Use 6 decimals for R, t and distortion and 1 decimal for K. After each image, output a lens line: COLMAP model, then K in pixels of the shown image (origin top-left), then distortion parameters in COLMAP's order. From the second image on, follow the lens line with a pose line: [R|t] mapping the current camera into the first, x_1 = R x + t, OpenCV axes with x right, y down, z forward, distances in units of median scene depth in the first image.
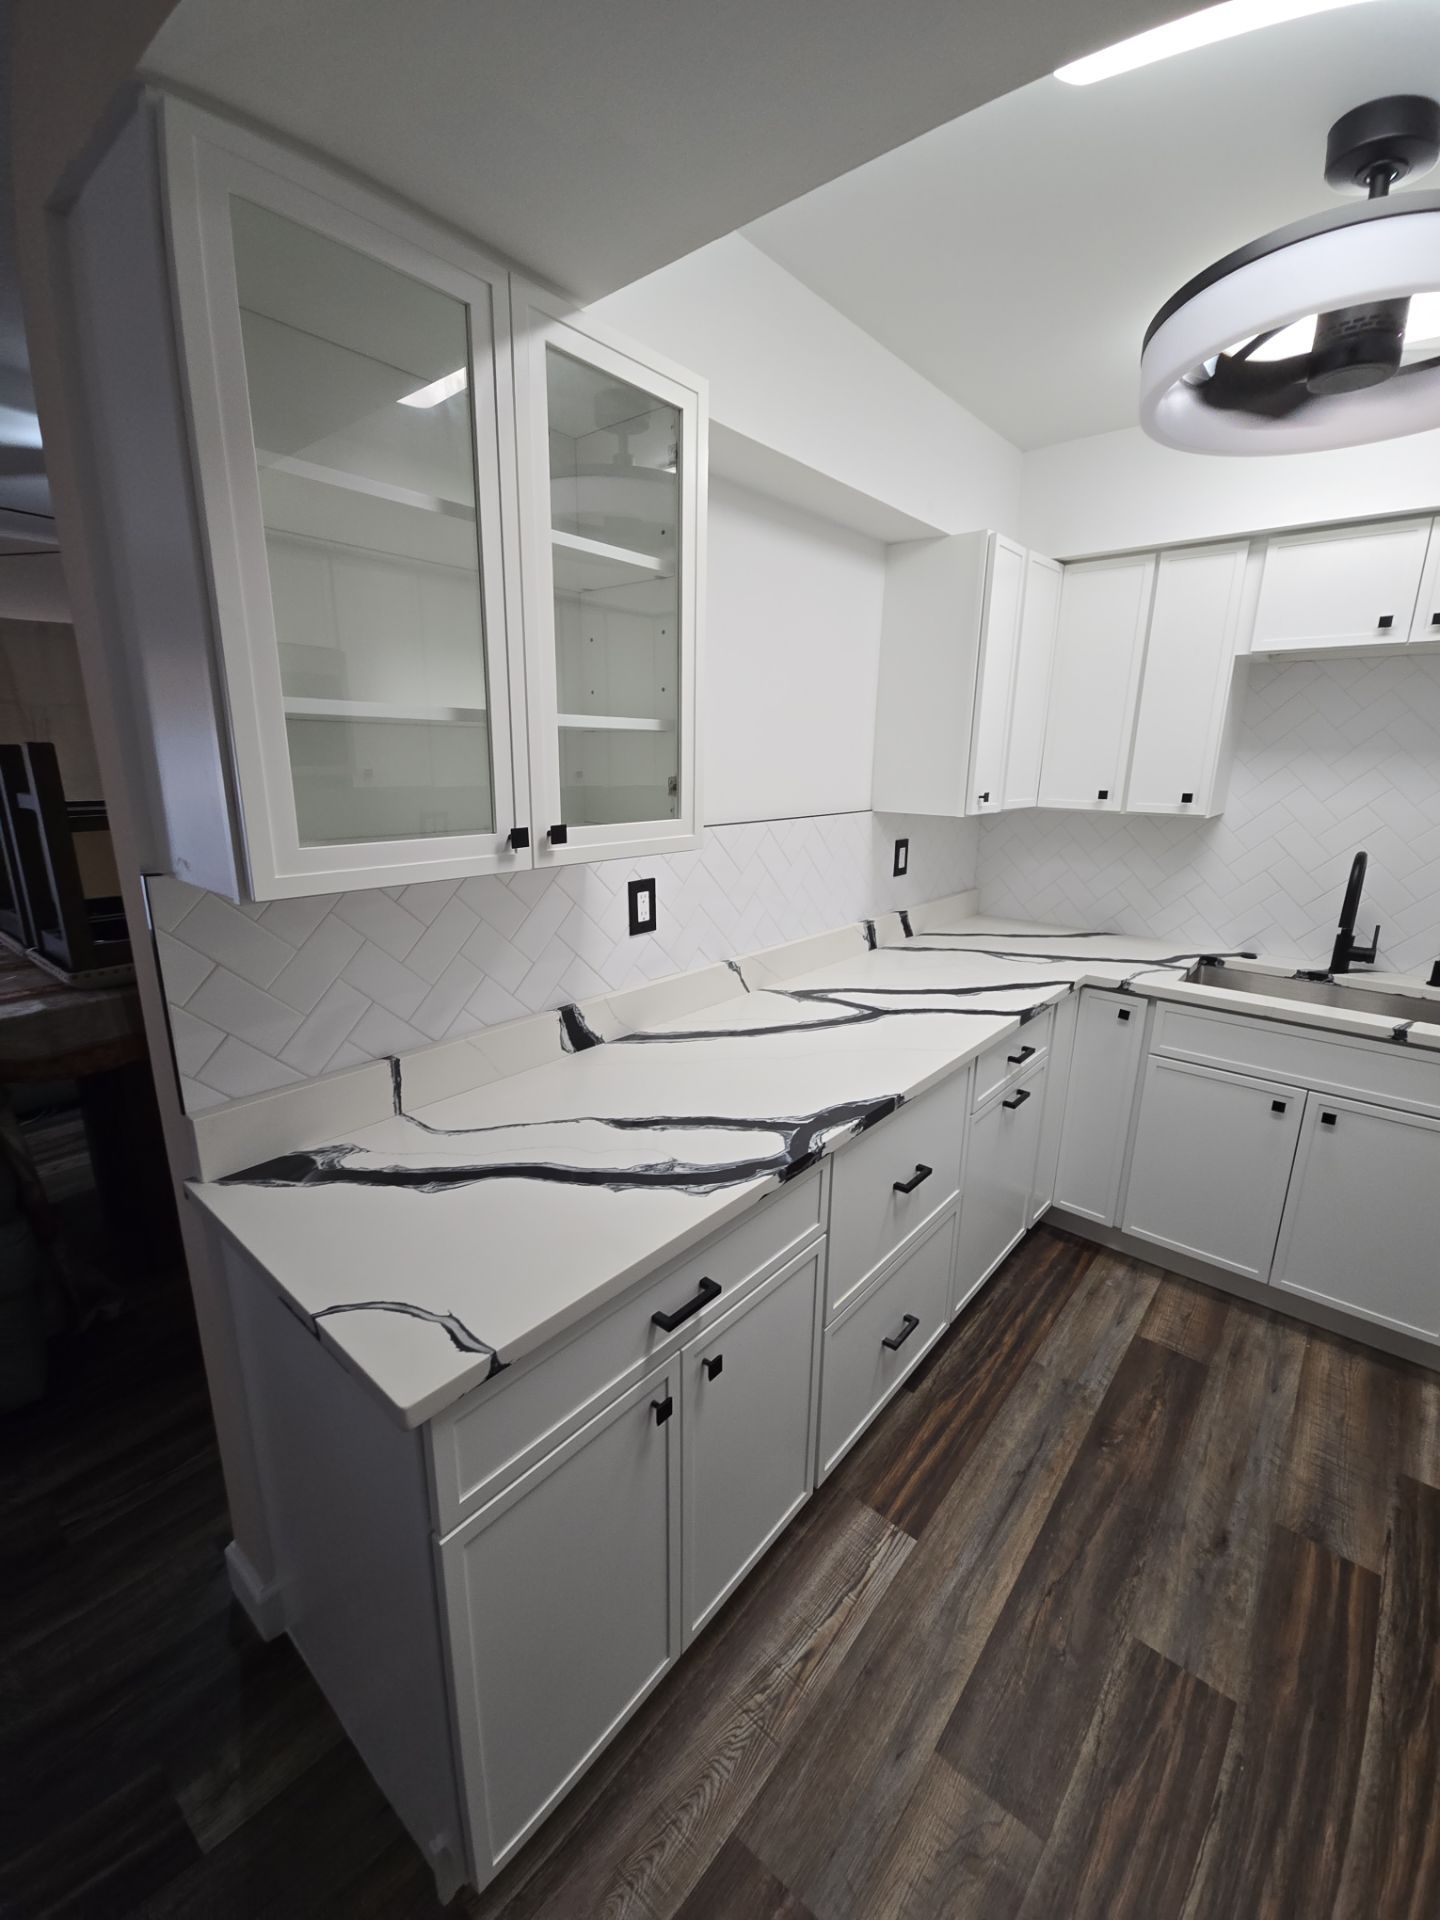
lens RADIAL K [[777.9, 0, 722.5], [0, 777.9, 950.7], [0, 0, 1]] dist [0.008032, -0.009350]
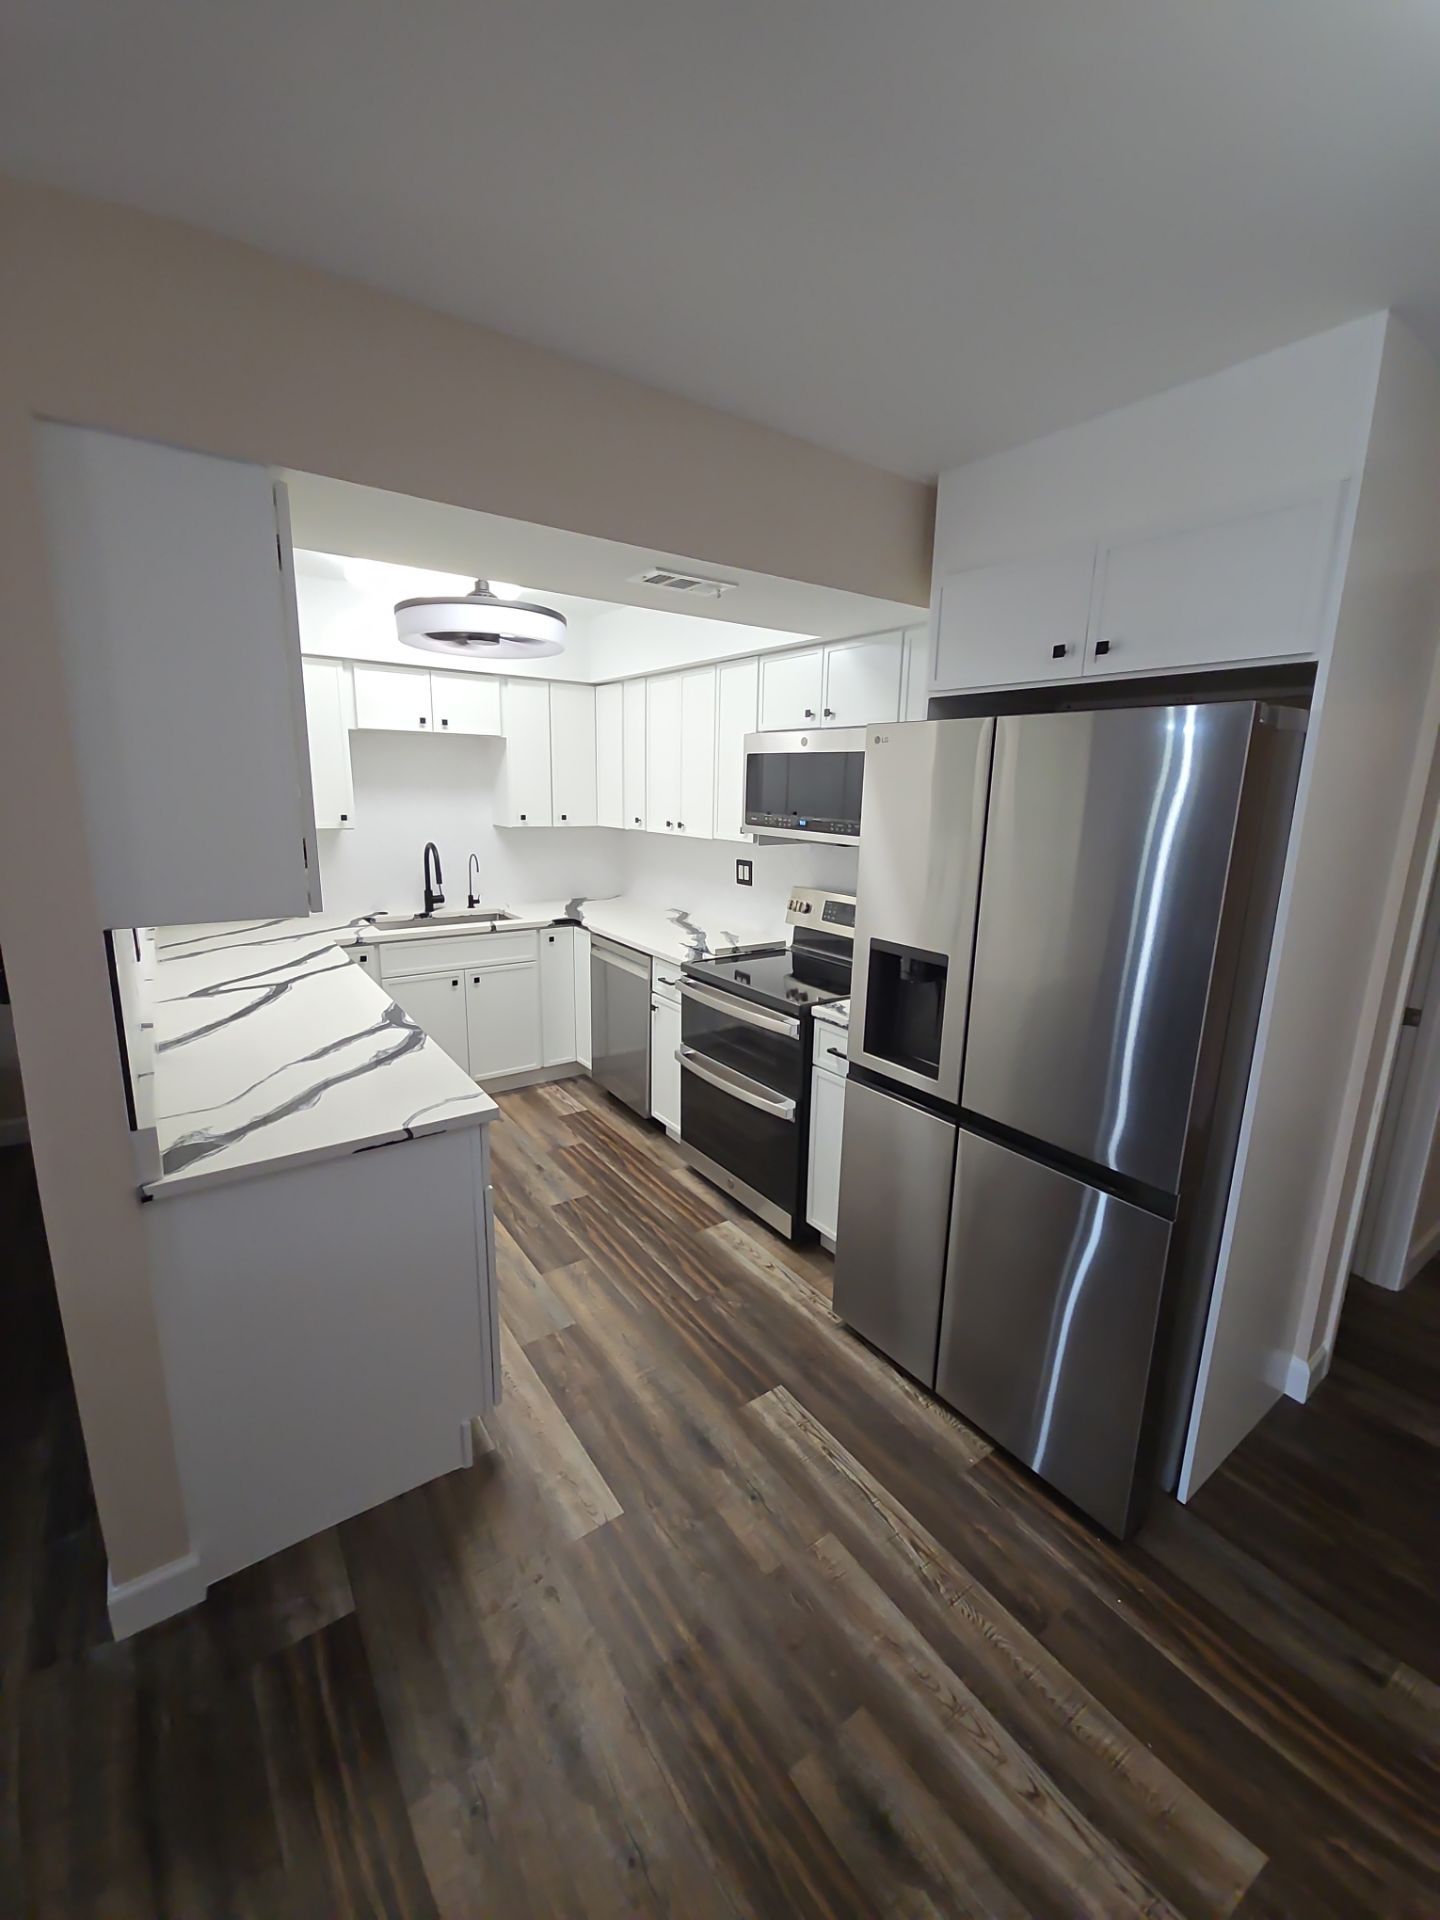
lens RADIAL K [[777.9, 0, 722.5], [0, 777.9, 950.7], [0, 0, 1]] dist [0.008032, -0.009350]
pose [[0.246562, -0.211000, 0.945879, -1.171451], [0.216640, 0.963313, 0.158417, -0.036114], [-0.944603, 0.165855, 0.283227, -0.173170]]
